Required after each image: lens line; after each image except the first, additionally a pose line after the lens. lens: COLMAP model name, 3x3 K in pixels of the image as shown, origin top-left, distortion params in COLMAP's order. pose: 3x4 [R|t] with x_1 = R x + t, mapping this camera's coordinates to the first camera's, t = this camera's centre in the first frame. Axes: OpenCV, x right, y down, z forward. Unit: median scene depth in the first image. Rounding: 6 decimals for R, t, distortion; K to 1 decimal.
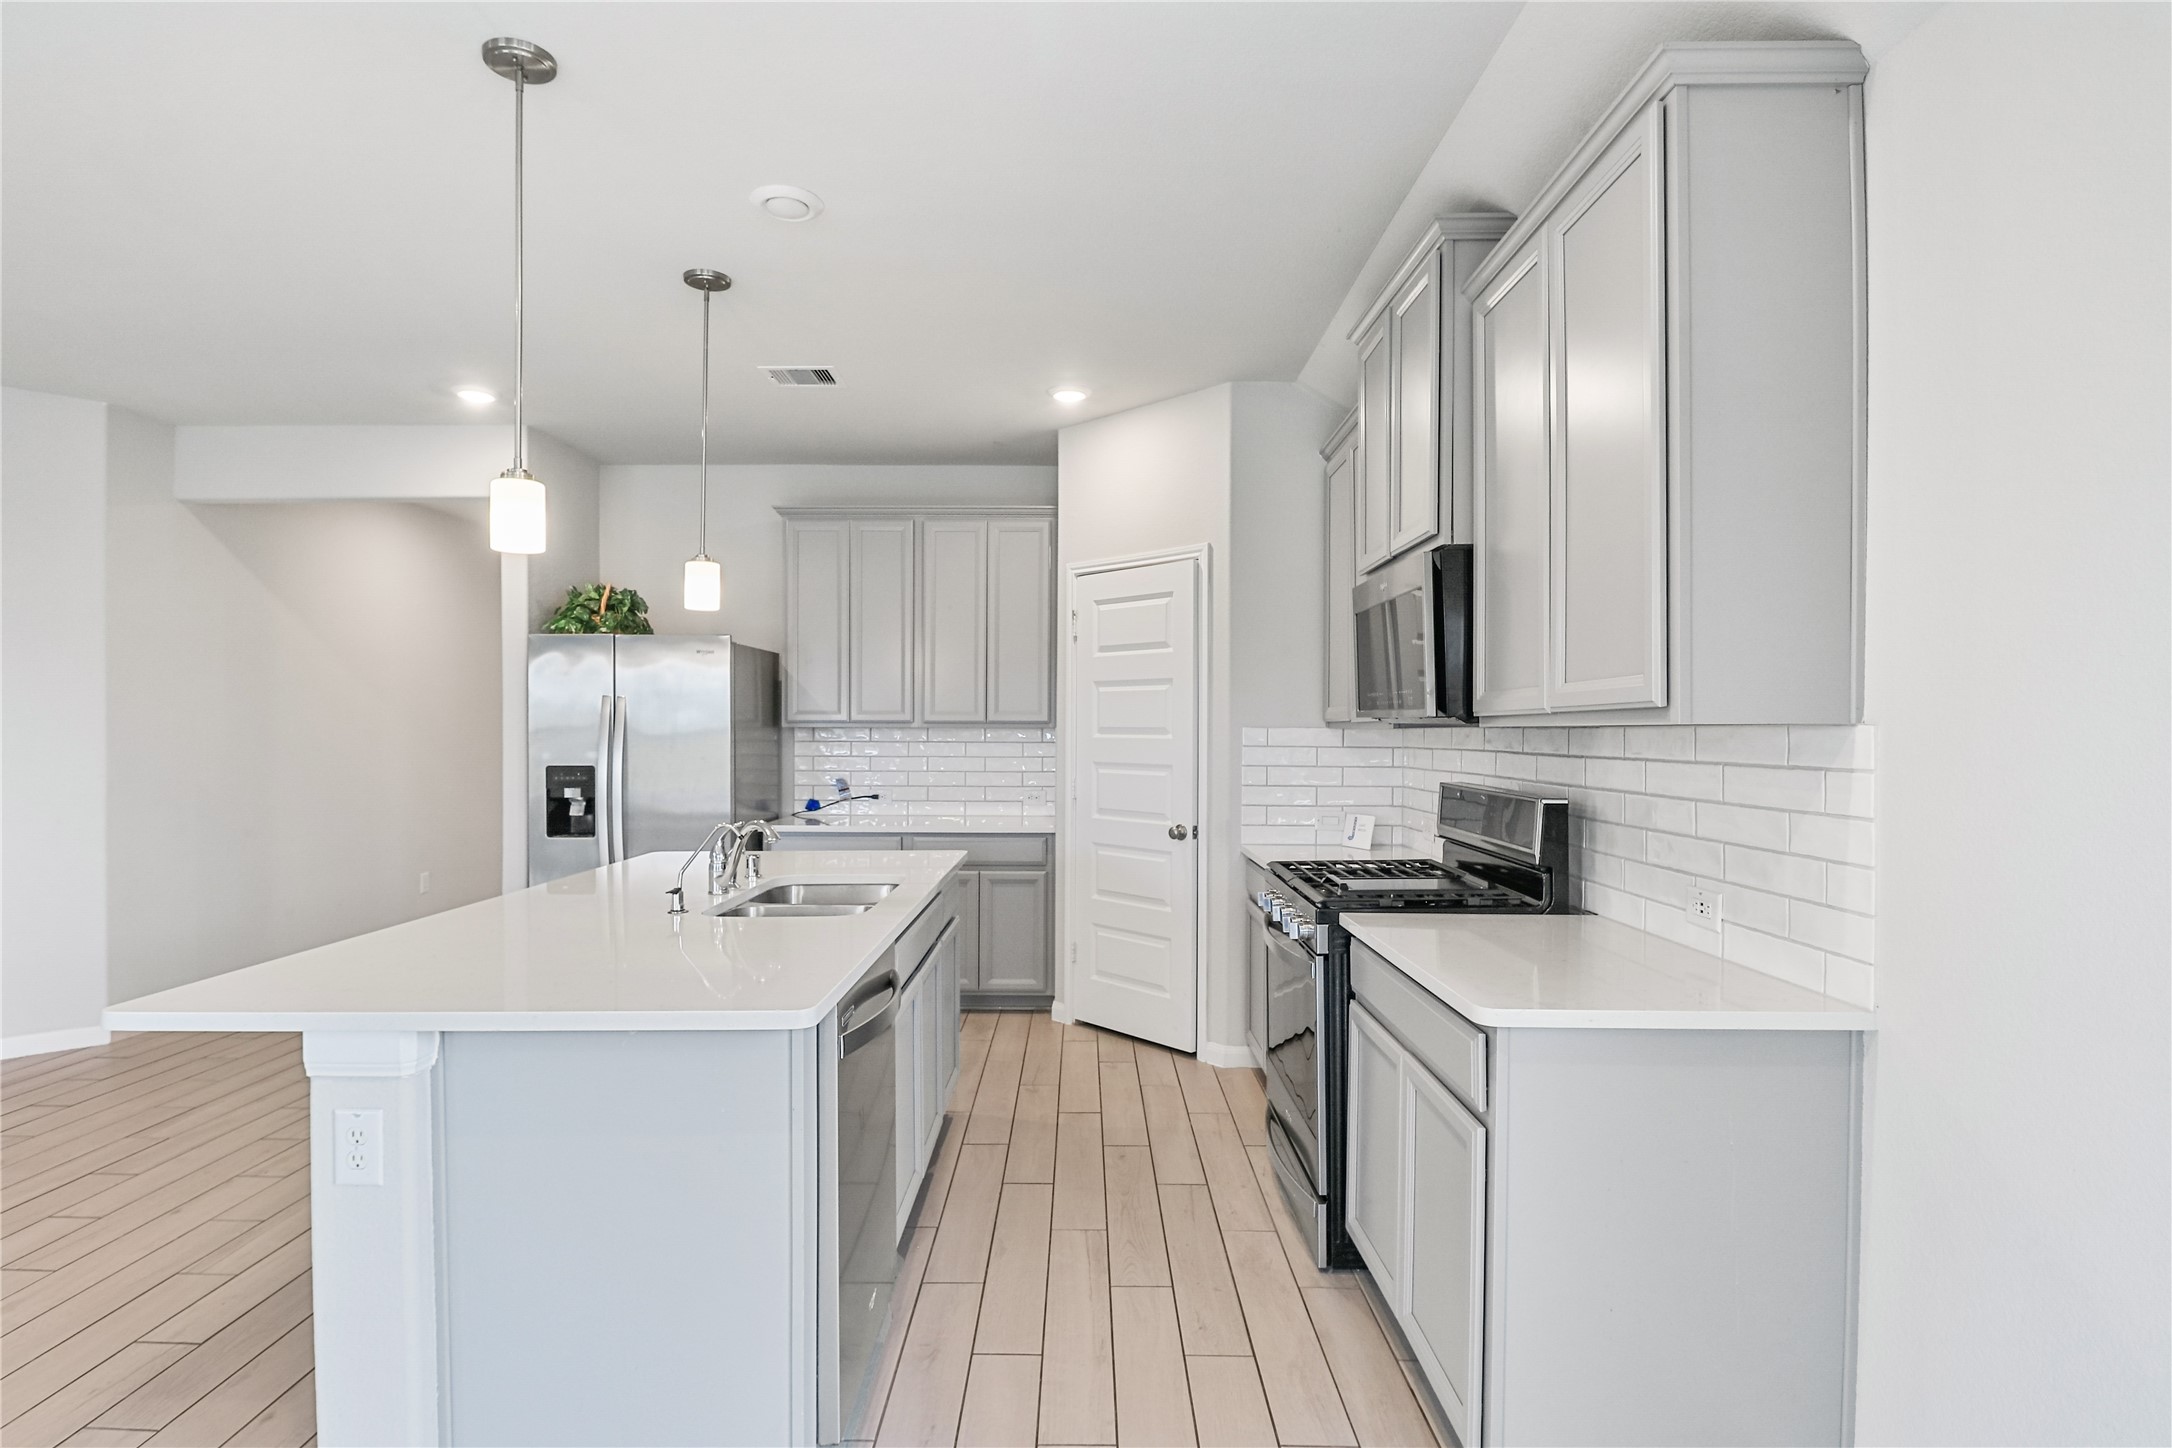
lens RADIAL K [[1084.0, 0, 1081.1], [0, 1084.0, 731.9], [0, 0, 1]] dist [-0.030395, -0.000241]
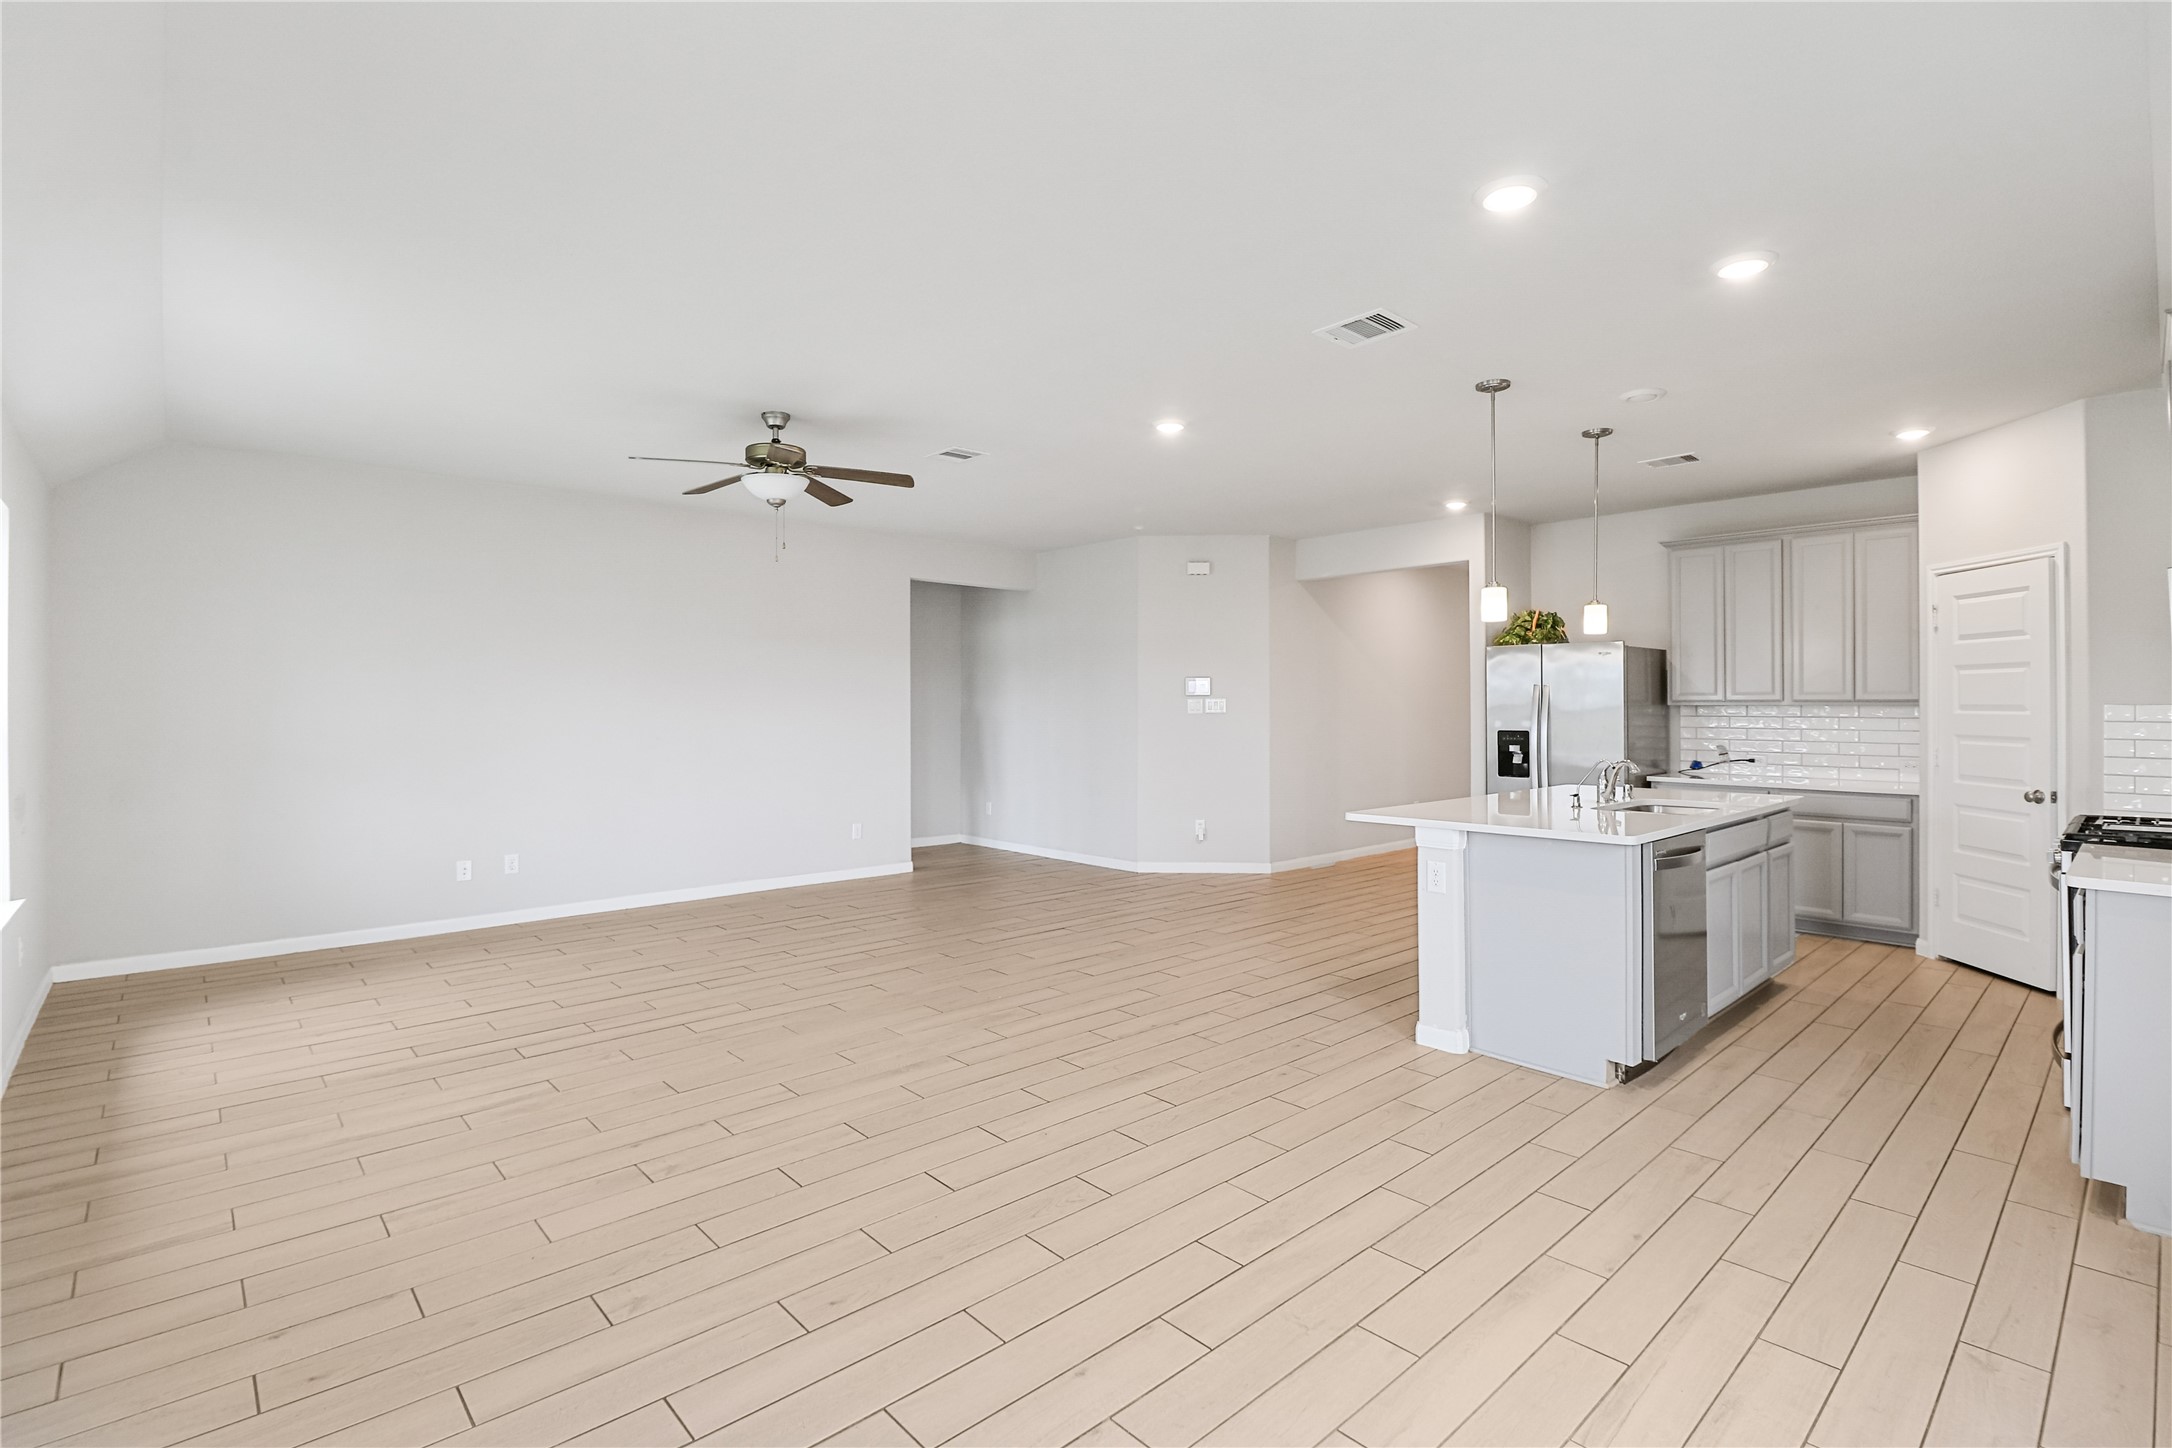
lens RADIAL K [[1016.0, 0, 1120.9], [0, 1016.0, 701.5], [0, 0, 1]] dist [0.010483, -0.002441]
pose [[0.695342, -0.005071, -0.718661, 0.181000], [-0.000046, 0.999975, -0.007100, 0.000028], [0.718679, 0.004970, 0.695324, -0.414039]]
